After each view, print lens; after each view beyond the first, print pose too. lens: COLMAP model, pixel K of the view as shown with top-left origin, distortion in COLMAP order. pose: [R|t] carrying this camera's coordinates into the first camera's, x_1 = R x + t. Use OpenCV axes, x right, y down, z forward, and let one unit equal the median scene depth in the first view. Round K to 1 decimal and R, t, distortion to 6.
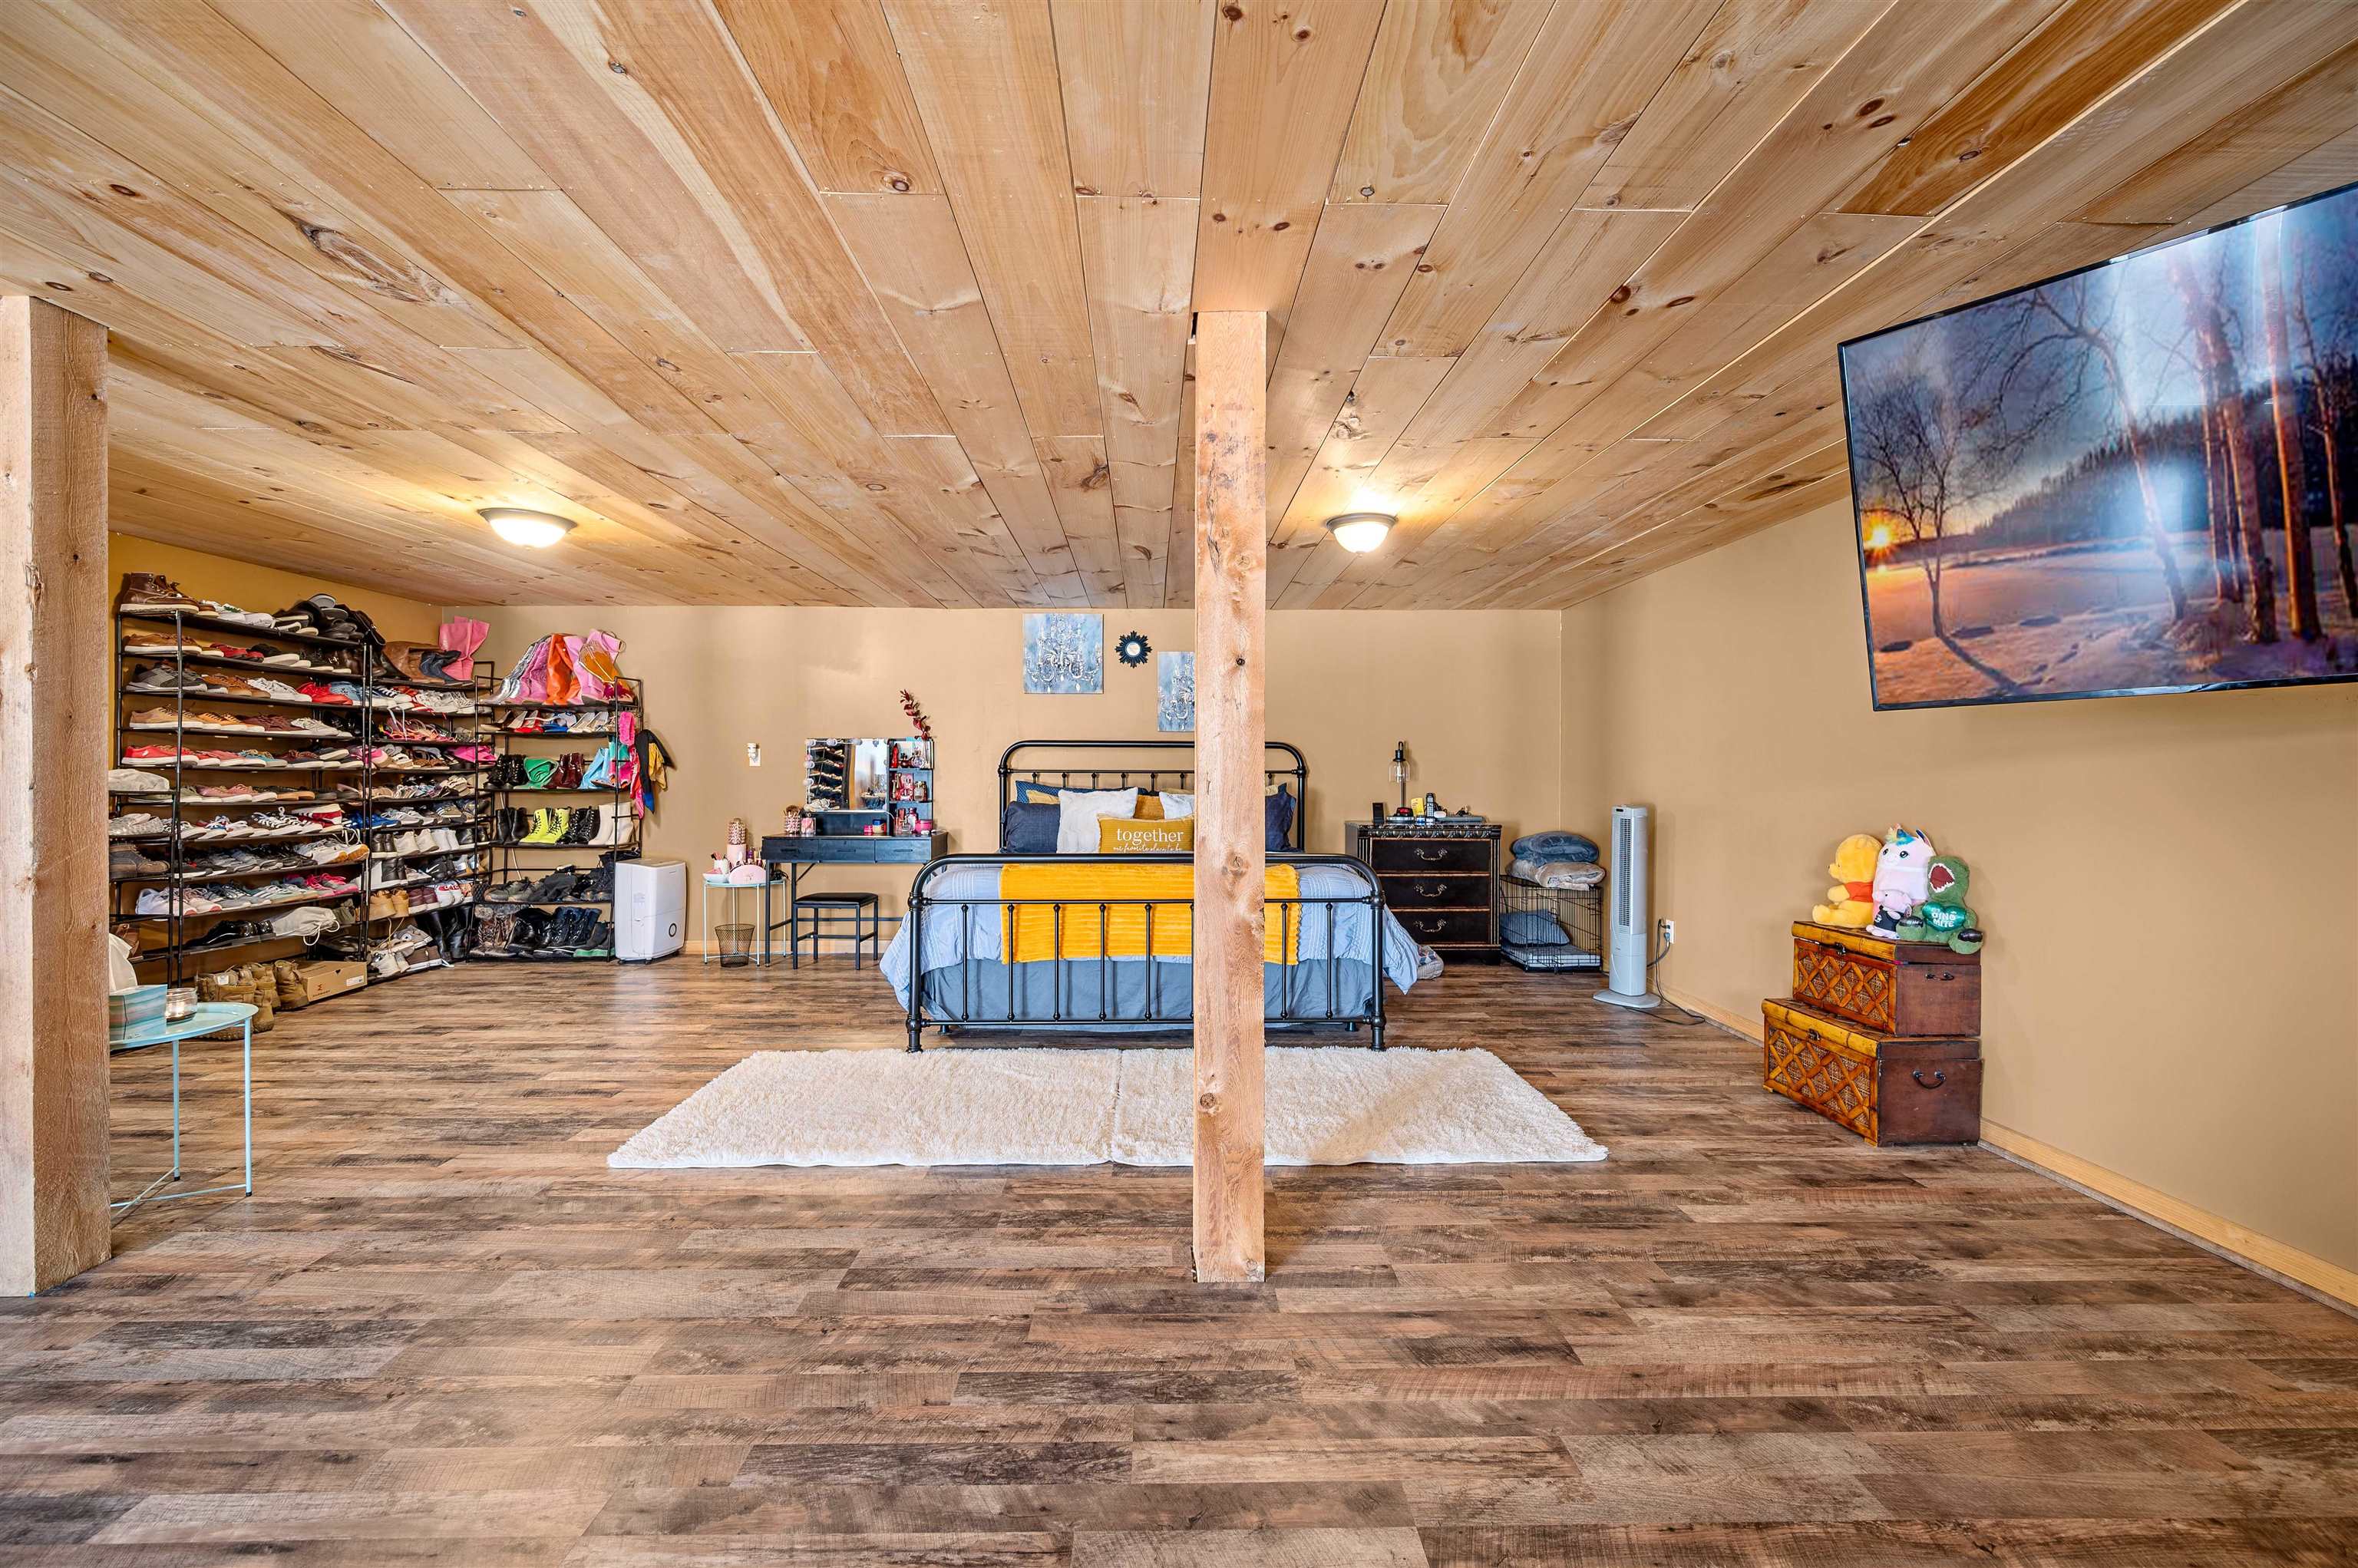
lens RADIAL K [[931.9, 0, 1179.0], [0, 931.9, 784.0], [0, 0, 1]] dist [-0.017415, -0.000125]
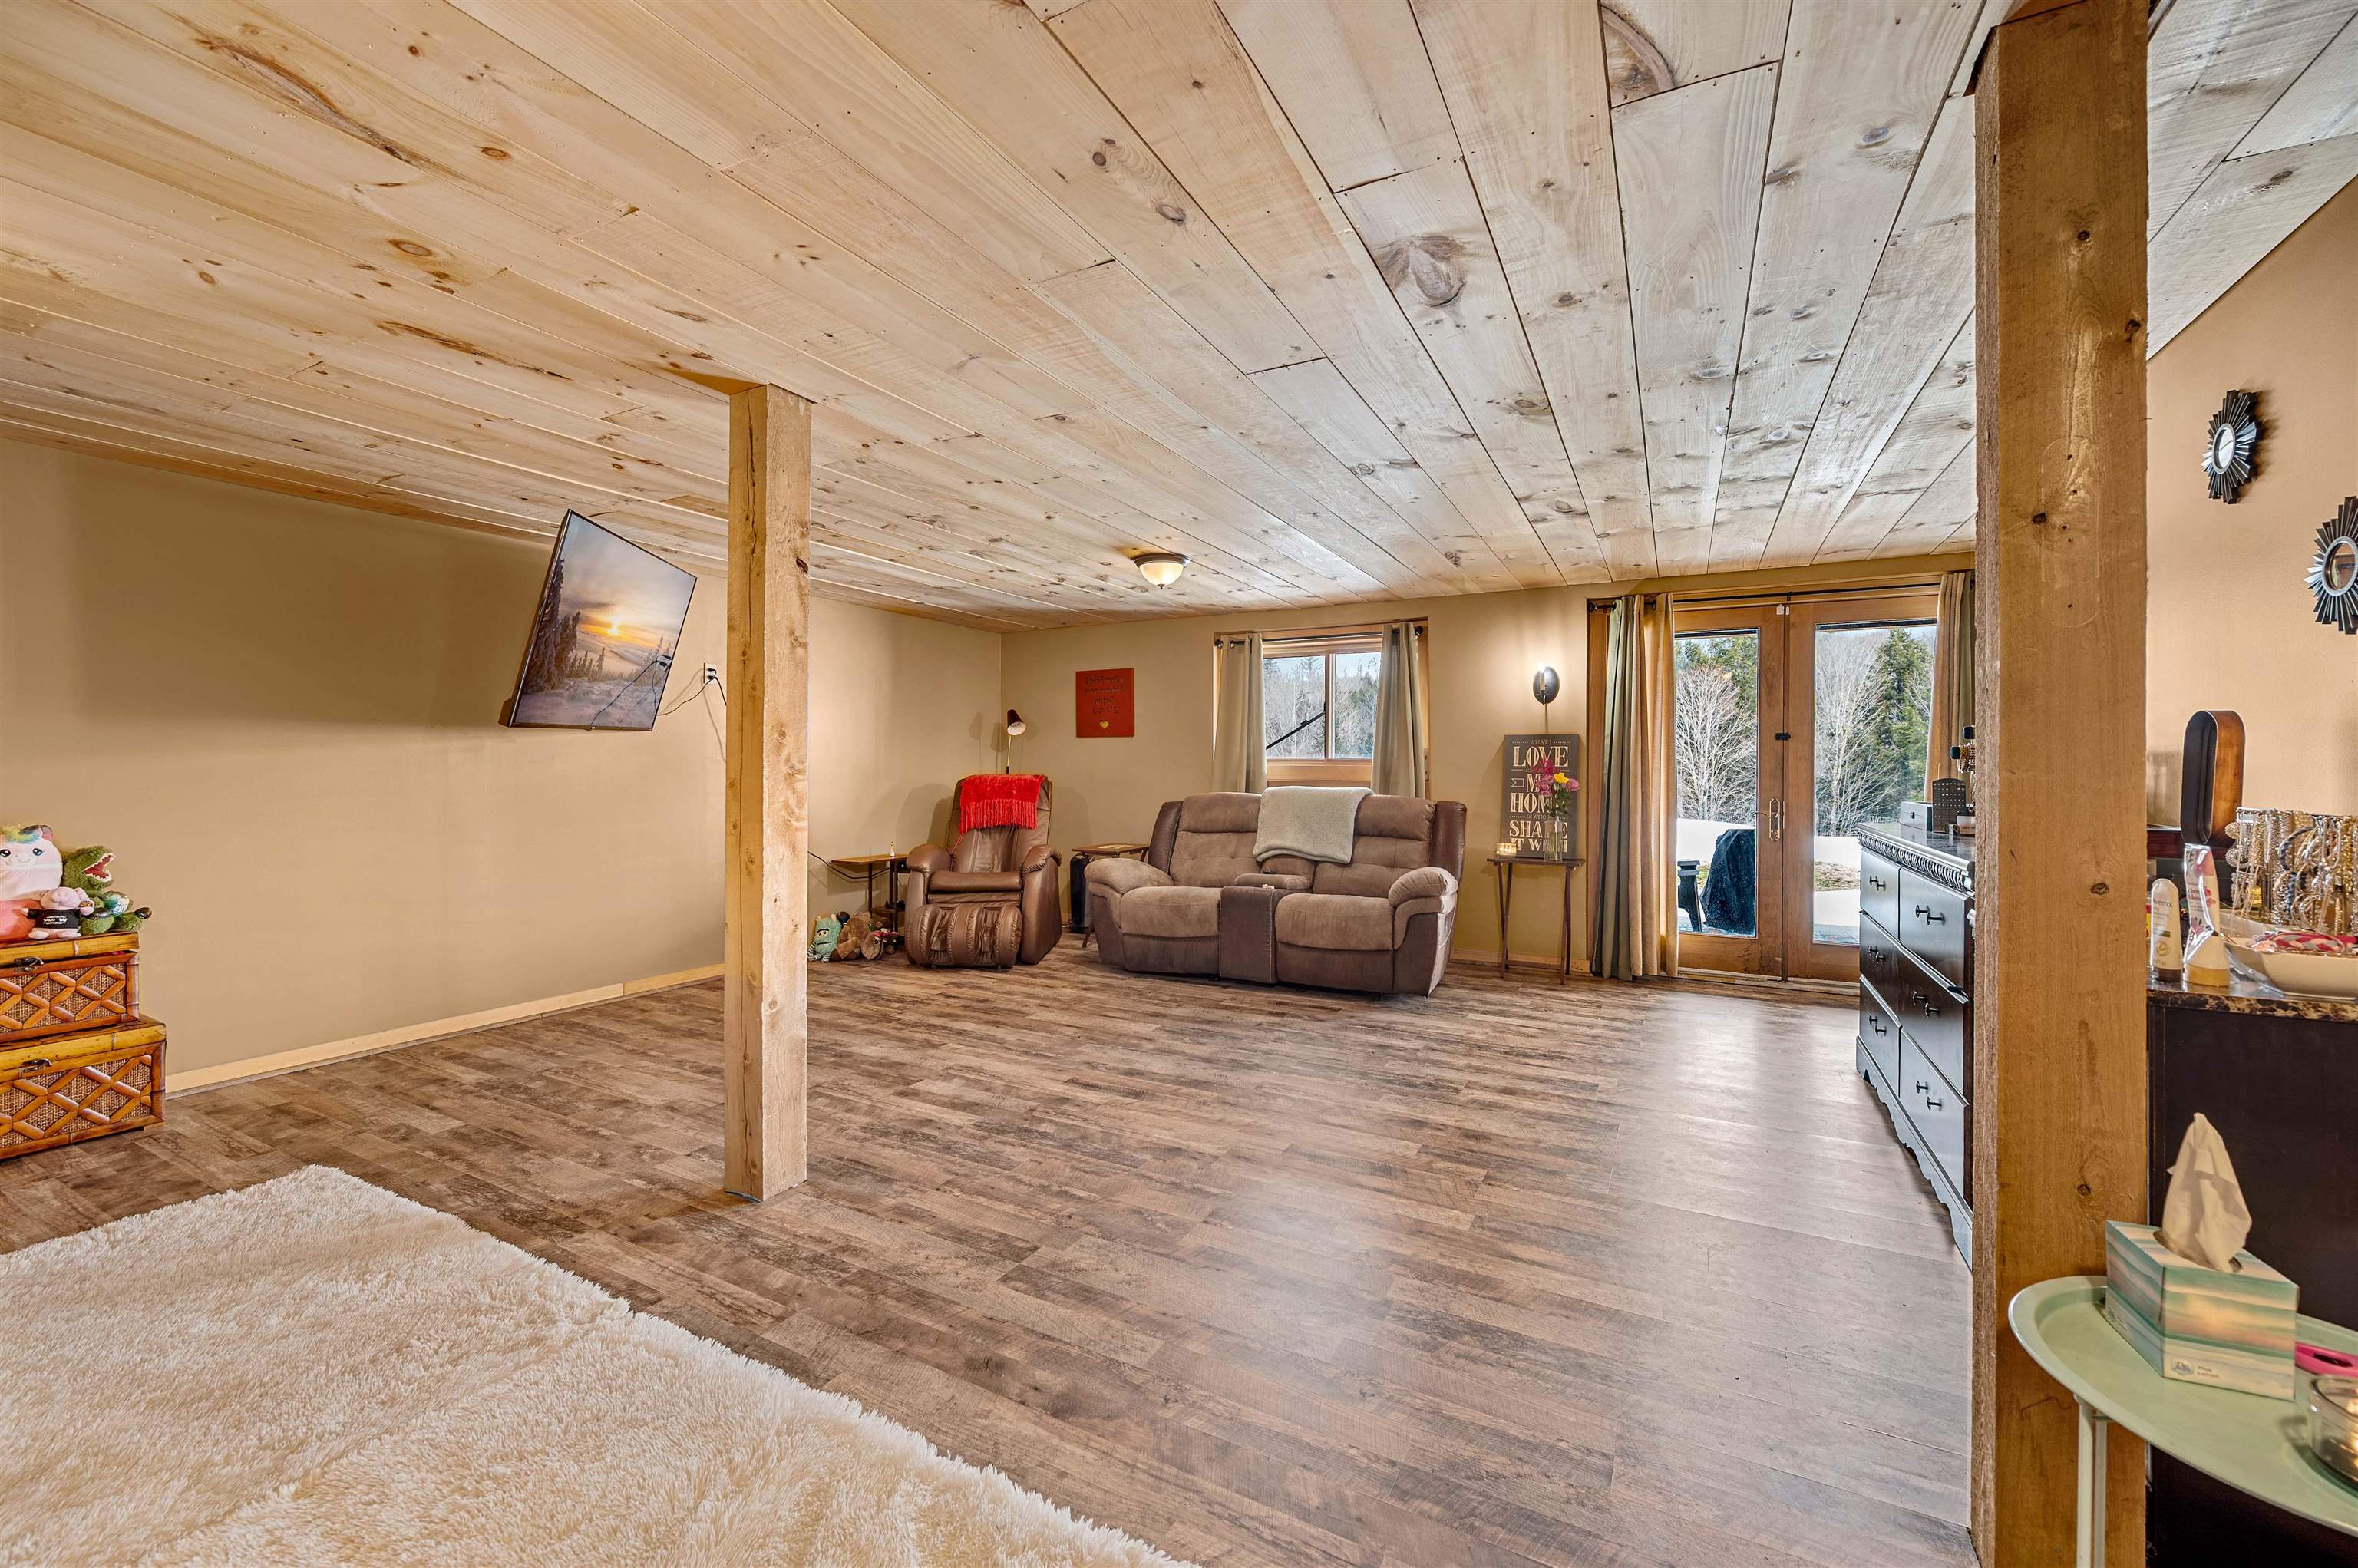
lens RADIAL K [[944.9, 0, 1178.4], [0, 944.9, 760.5], [0, 0, 1]] dist [-0.000714, 0.000006]
pose [[-0.865800, -0.005205, 0.500364, -1.033430], [-0.000261, 0.999950, 0.009950, -0.038079], [-0.500391, 0.008484, -0.865758, 1.823843]]
